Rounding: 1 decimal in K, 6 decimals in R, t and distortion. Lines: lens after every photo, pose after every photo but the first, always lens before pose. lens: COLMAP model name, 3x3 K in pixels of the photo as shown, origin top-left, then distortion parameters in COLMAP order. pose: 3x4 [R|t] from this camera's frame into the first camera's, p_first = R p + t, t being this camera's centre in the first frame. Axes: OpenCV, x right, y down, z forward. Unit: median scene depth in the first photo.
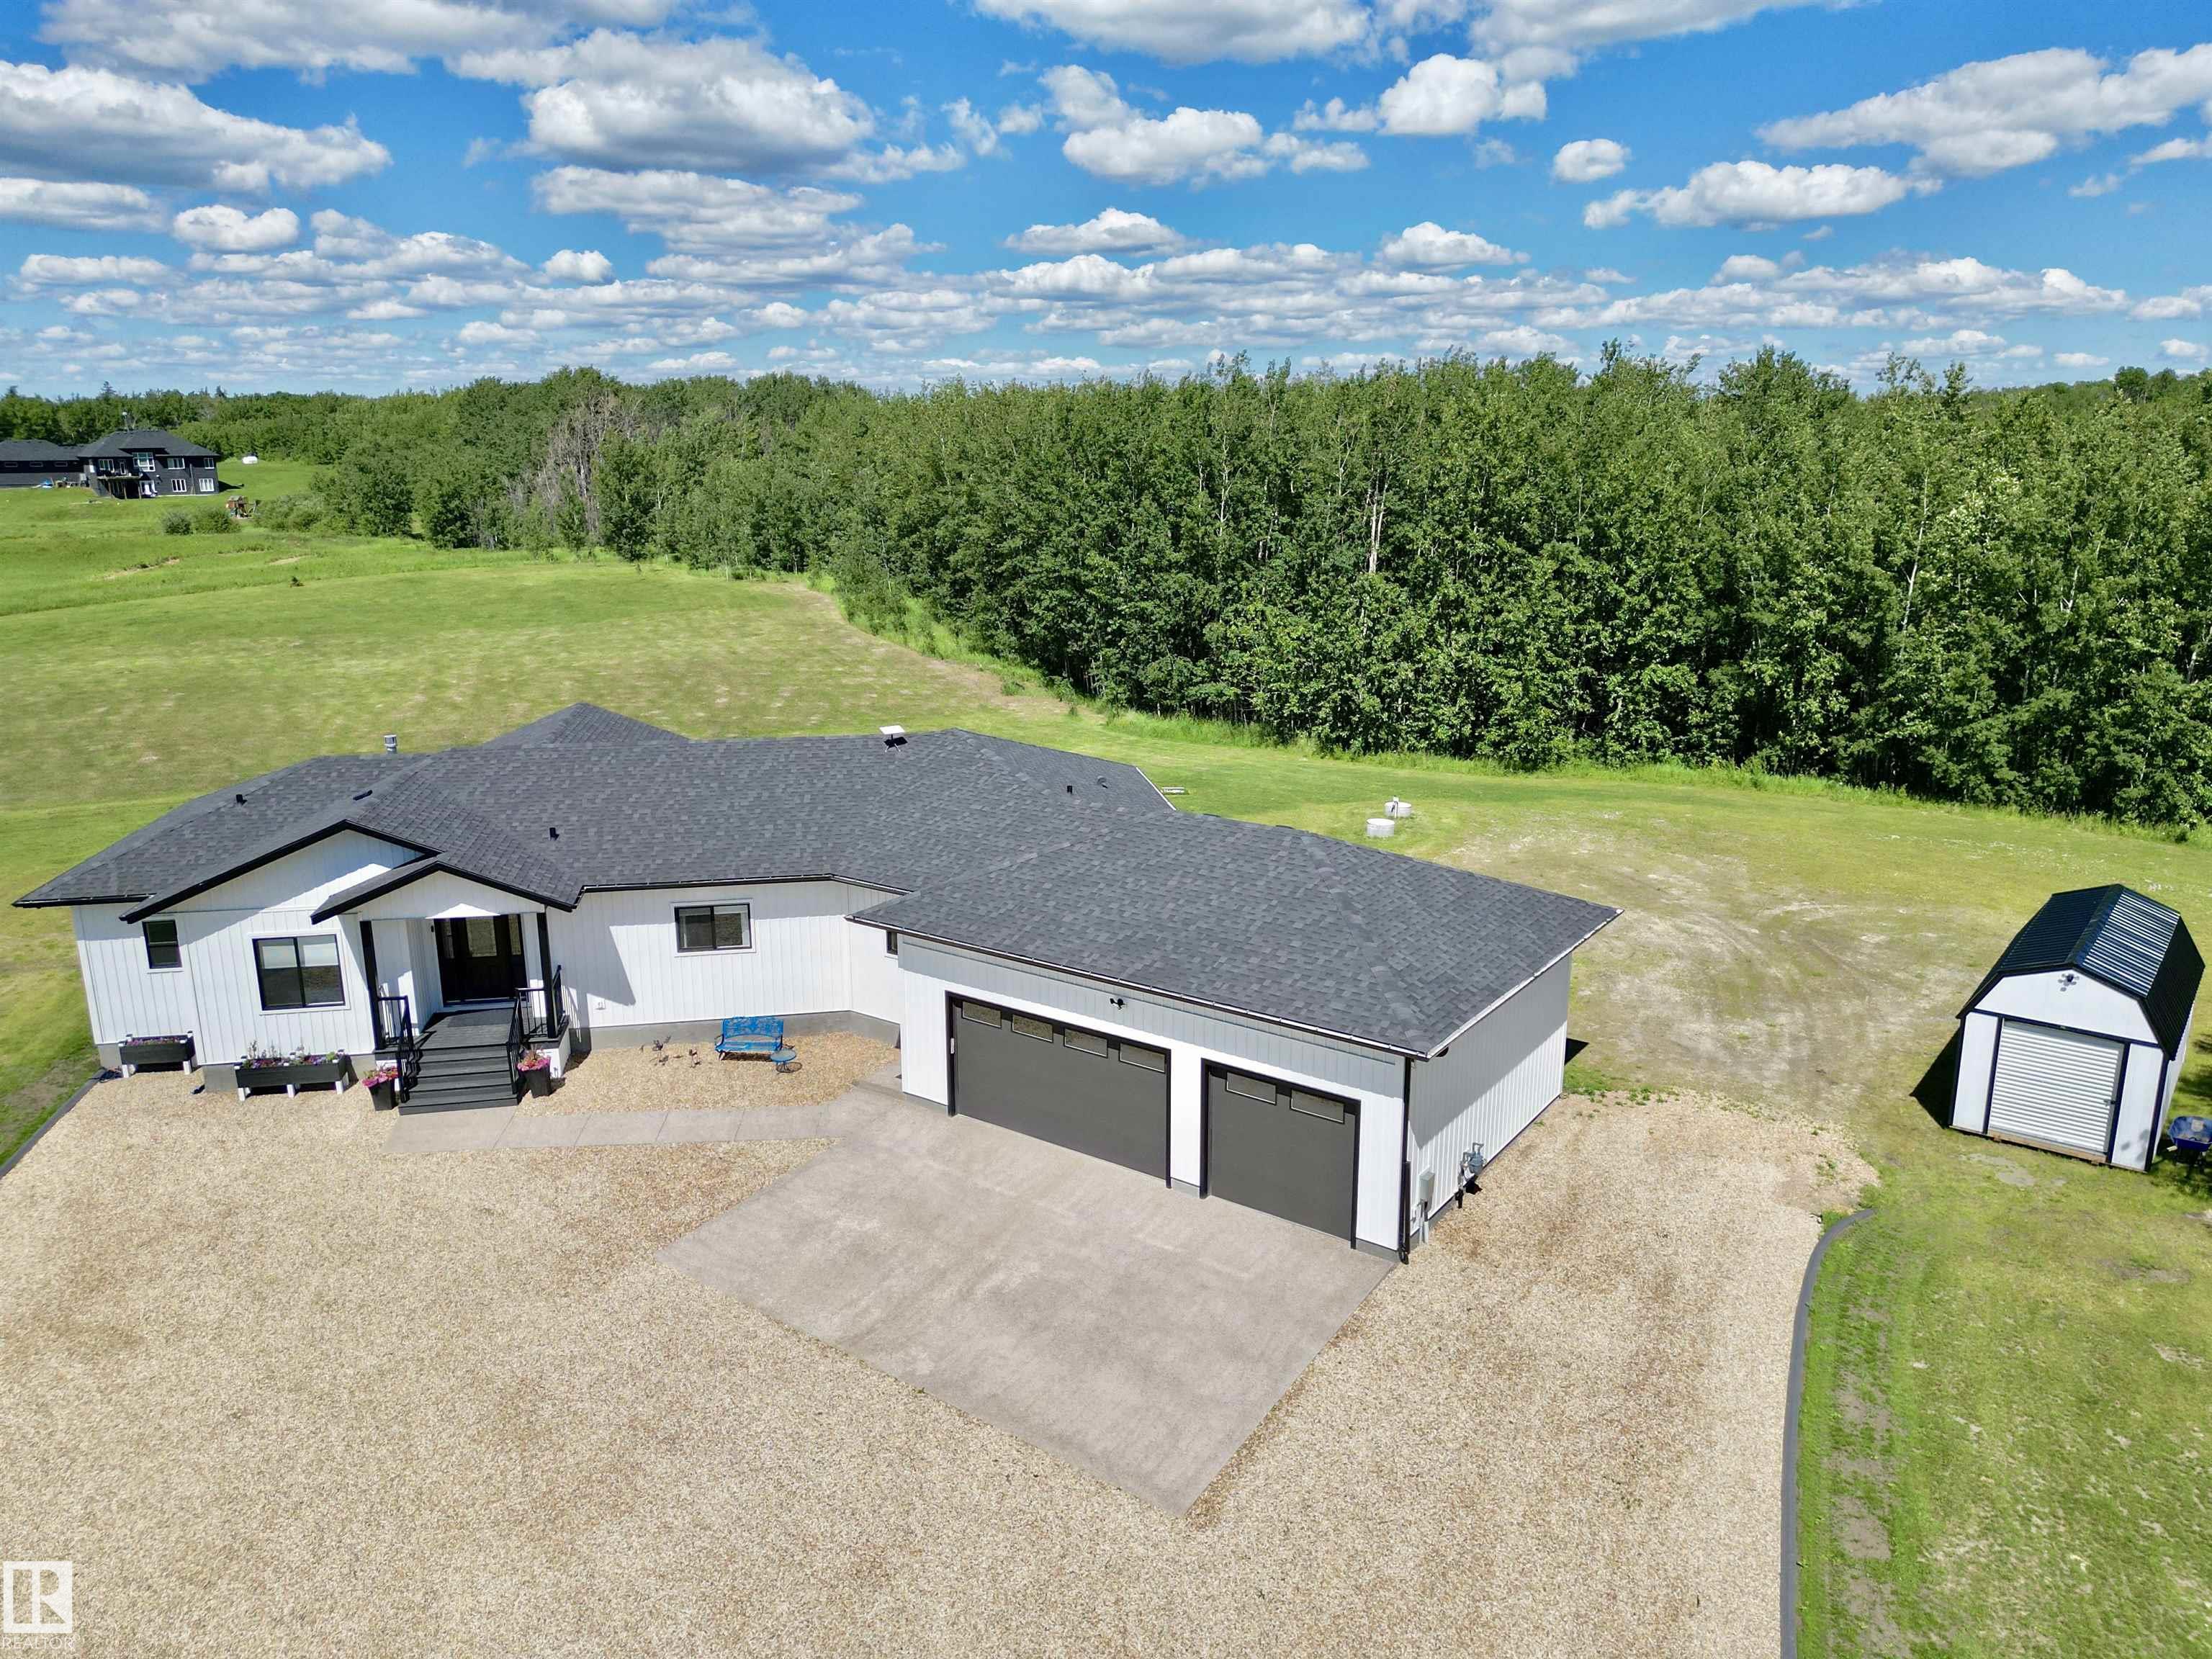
lens RADIAL K [[1544.1, 0, 1106.0], [0, 1544.1, 829.5], [0, 0, 1]] dist [0.011427, -0.001470]
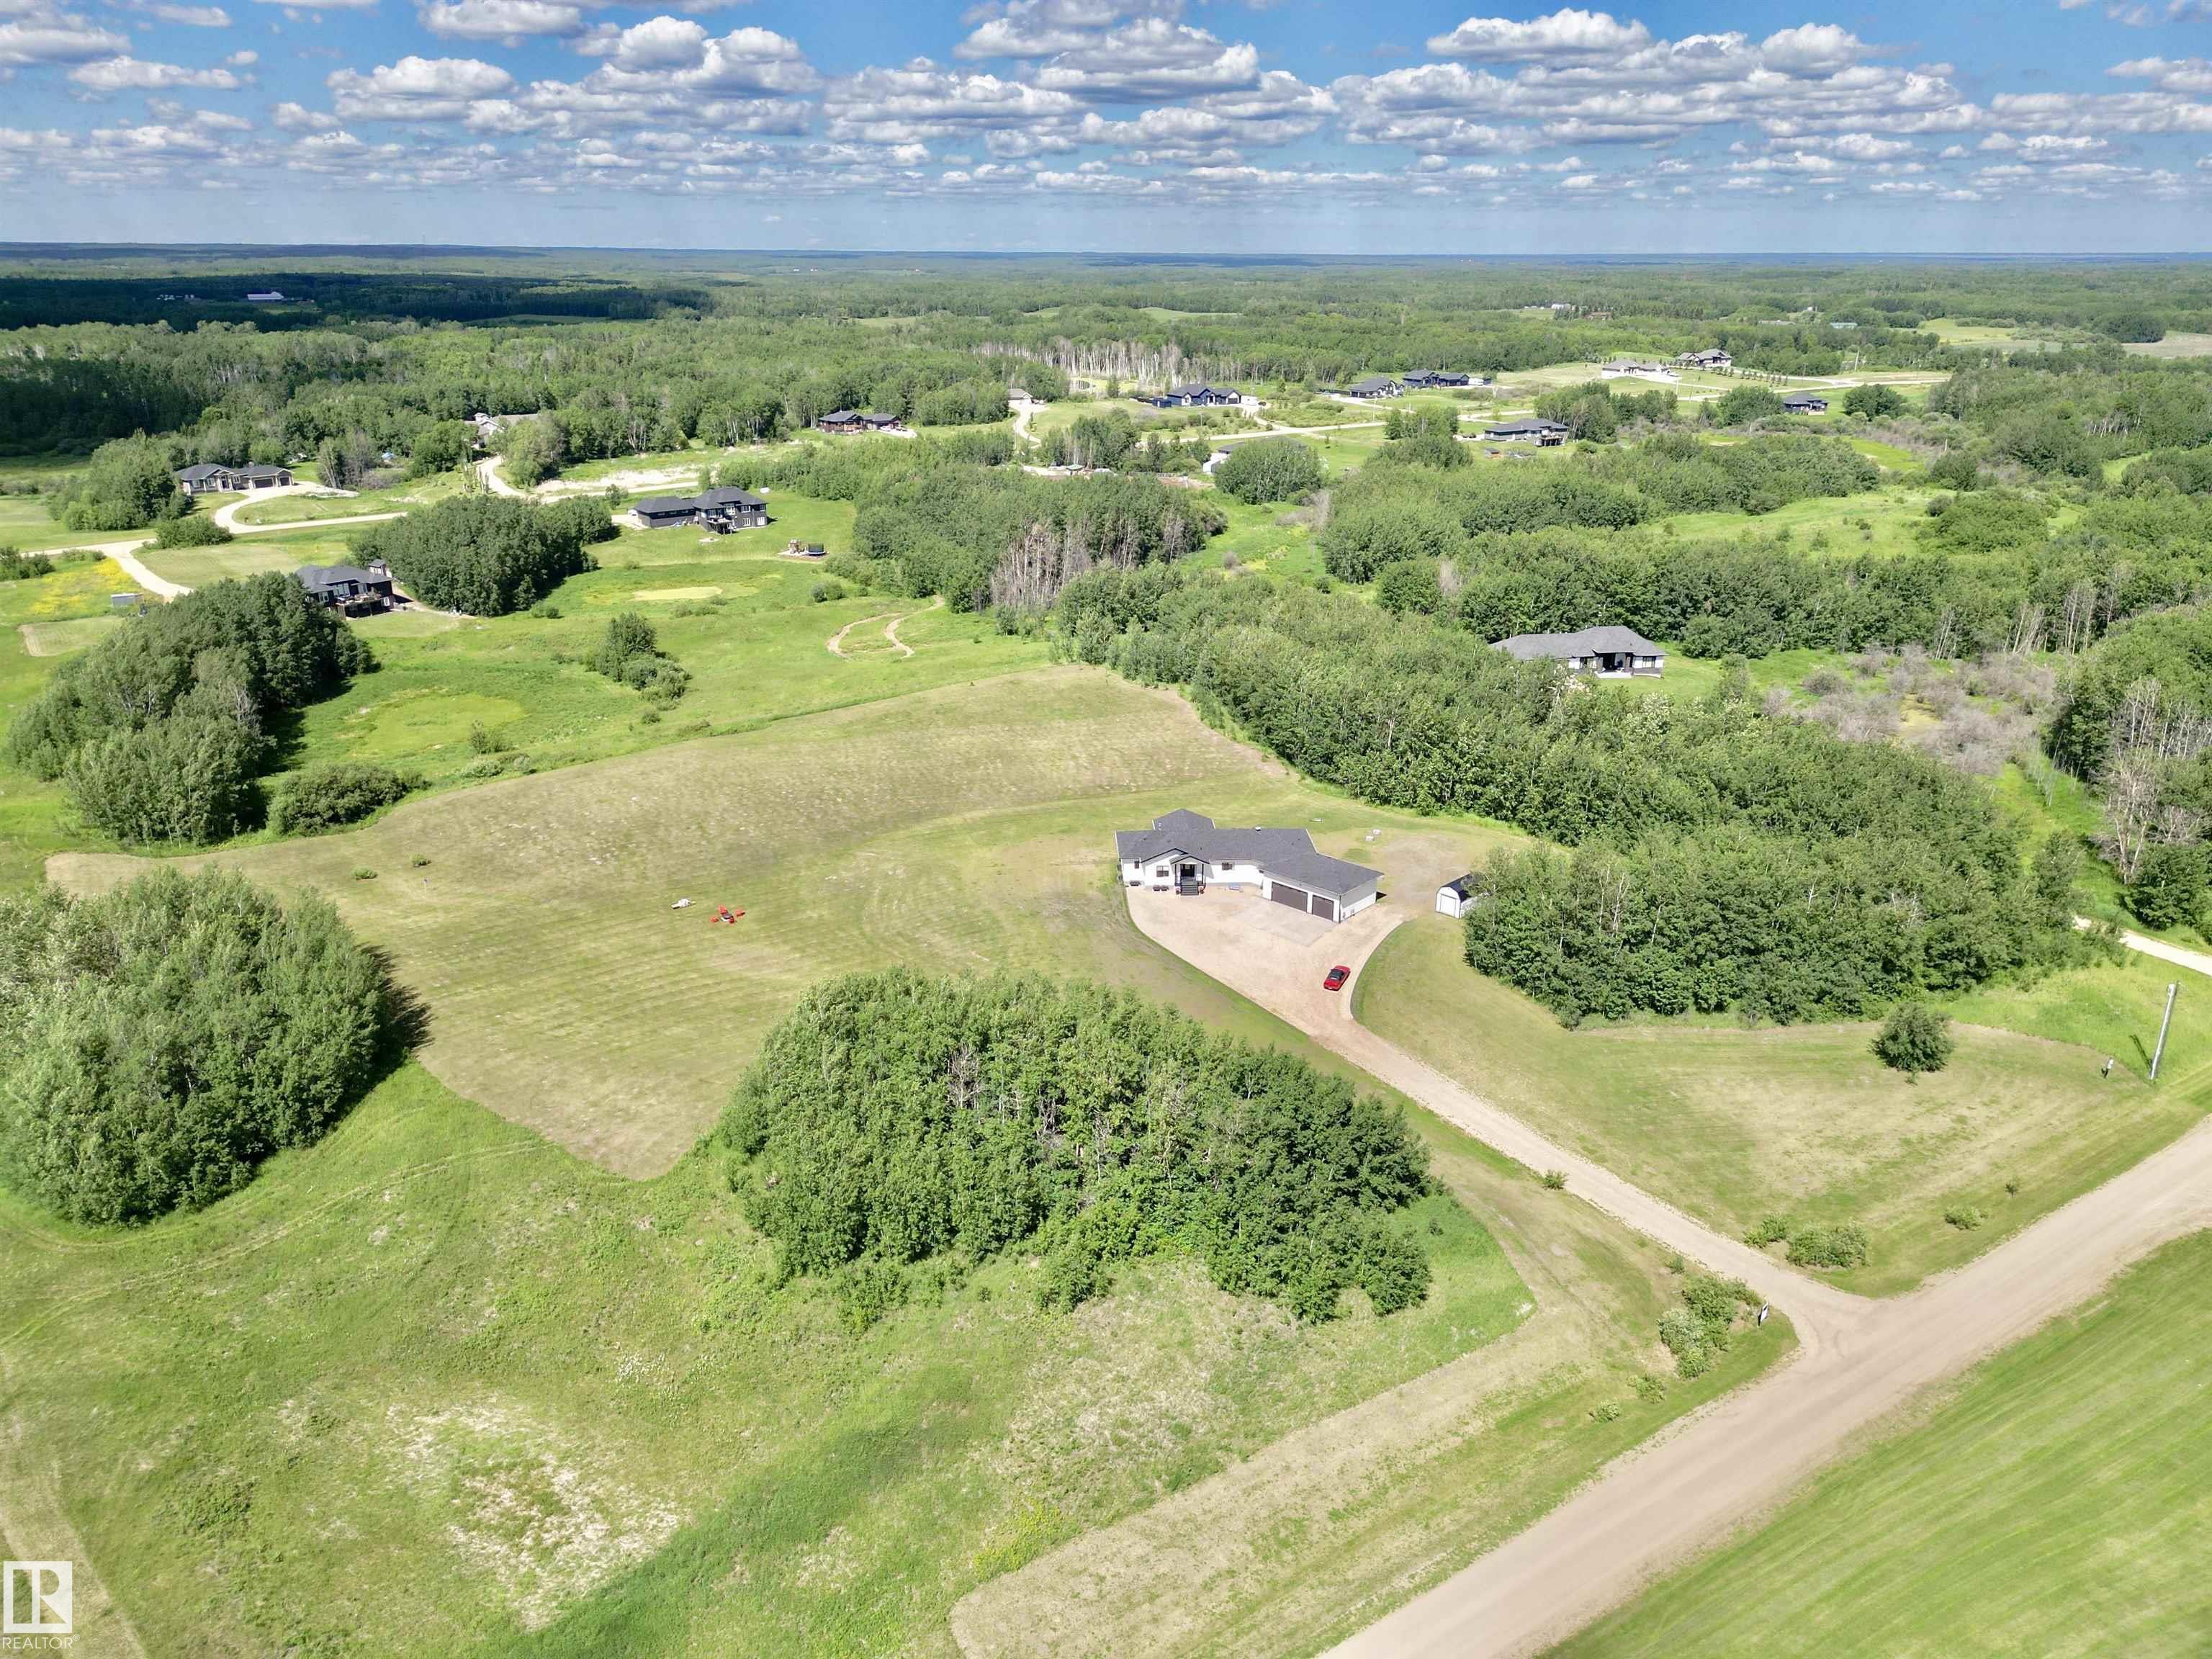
lens RADIAL K [[1544.1, 0, 1106.0], [0, 1544.1, 829.5], [0, 0, 1]] dist [0.011427, -0.001470]
pose [[0.992372, 0.055089, -0.110285, -0.082158], [-0.042964, 0.993064, 0.109446, -0.647357], [0.115550, -0.103873, 0.987856, -4.457521]]
